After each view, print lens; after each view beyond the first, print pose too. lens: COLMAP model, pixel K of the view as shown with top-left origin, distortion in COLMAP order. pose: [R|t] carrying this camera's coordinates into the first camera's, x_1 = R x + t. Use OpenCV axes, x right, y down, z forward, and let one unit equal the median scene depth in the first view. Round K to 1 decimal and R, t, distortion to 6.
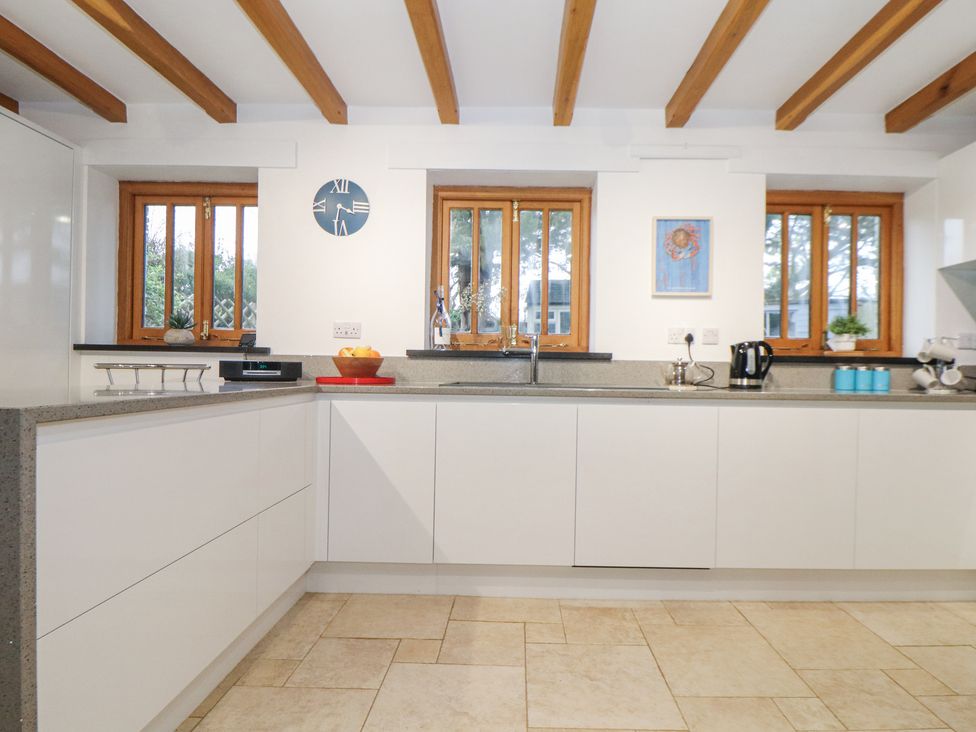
lens RADIAL K [[538.0, 0, 507.5], [0, 538.0, 366.9], [0, 0, 1]] dist [-0.012845, -0.000104]
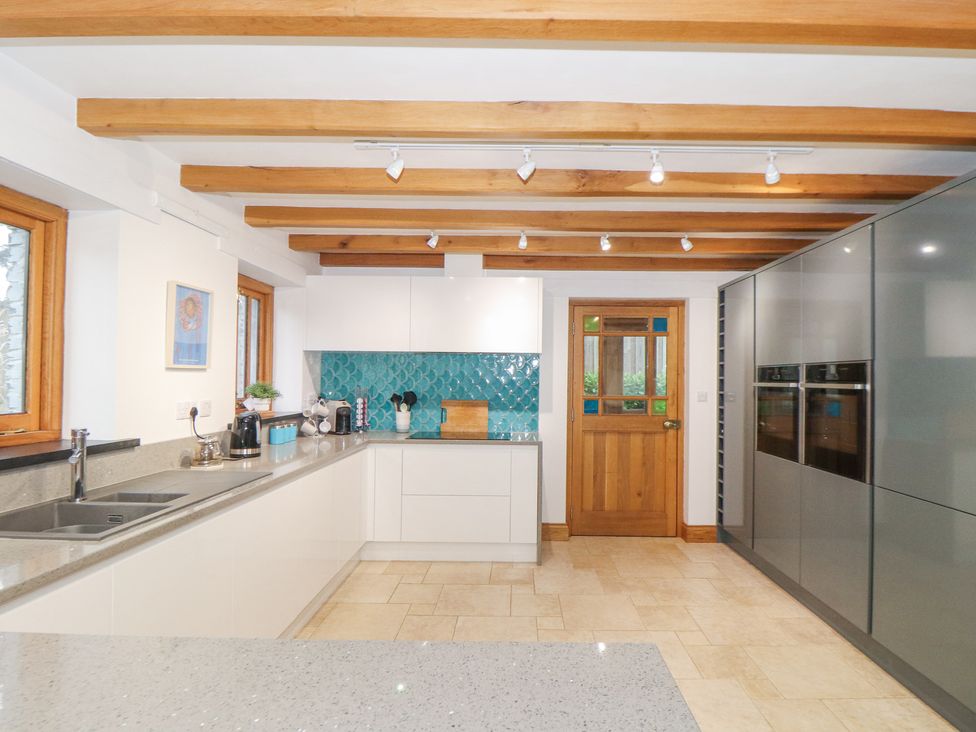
lens RADIAL K [[516.2, 0, 513.8], [0, 516.2, 369.9], [0, 0, 1]] dist [-0.001600, -0.009214]
pose [[0.002151, 0.000042, 0.999998, -0.584700], [-0.016160, 0.999869, -0.000008, -0.138615], [-0.999867, -0.016160, 0.002151, 0.422796]]
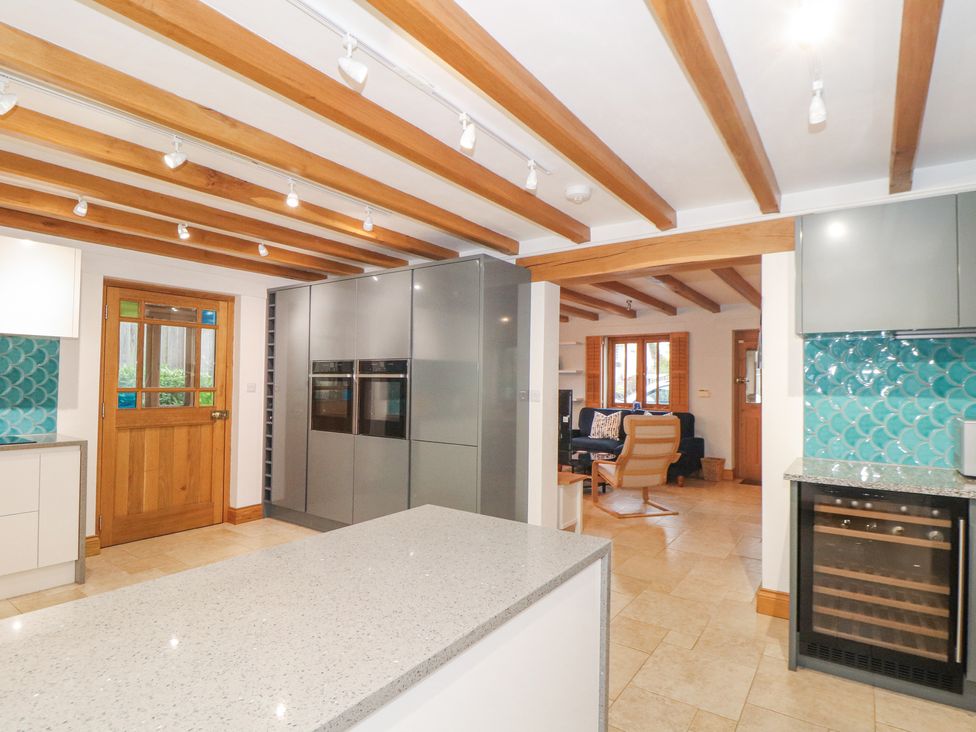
lens RADIAL K [[516.2, 0, 513.8], [0, 516.2, 369.9], [0, 0, 1]] dist [-0.001600, -0.009214]
pose [[-0.831577, -0.013428, 0.555248, -0.675949], [-0.029035, 0.999392, -0.019316, -0.118467], [-0.554651, -0.032184, -0.831461, 0.769038]]
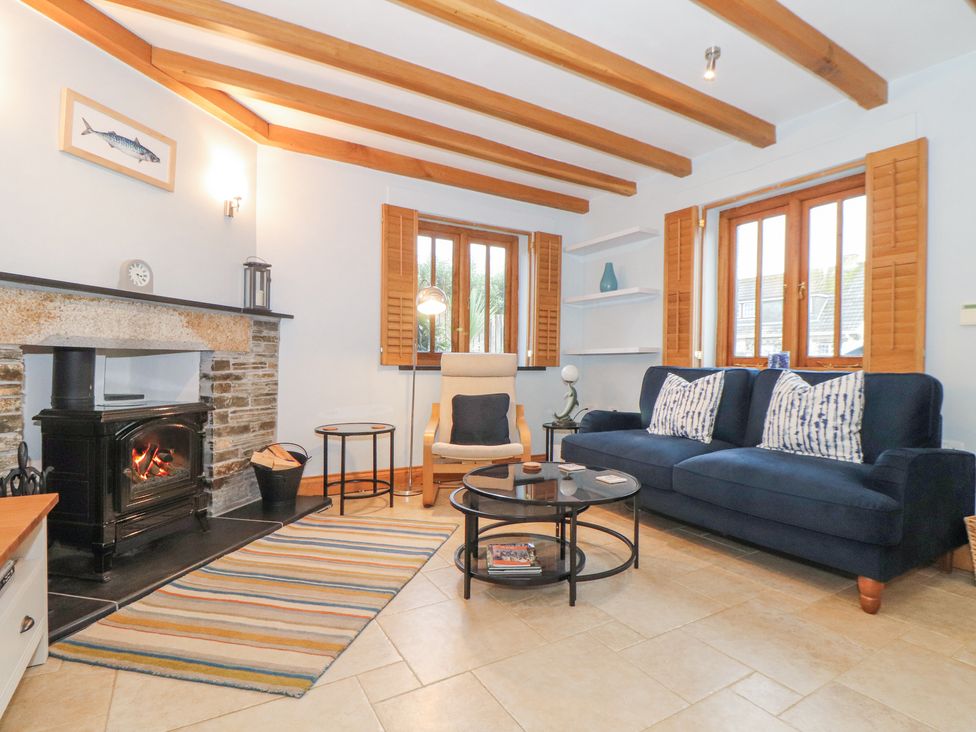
lens RADIAL K [[516.2, 0, 513.8], [0, 516.2, 369.9], [0, 0, 1]] dist [-0.001600, -0.009214]
pose [[-0.531207, -0.036242, 0.846467, -0.346133], [-0.031984, 0.999230, 0.022711, 0.010245], [-0.846638, -0.015009, -0.531957, -0.788430]]
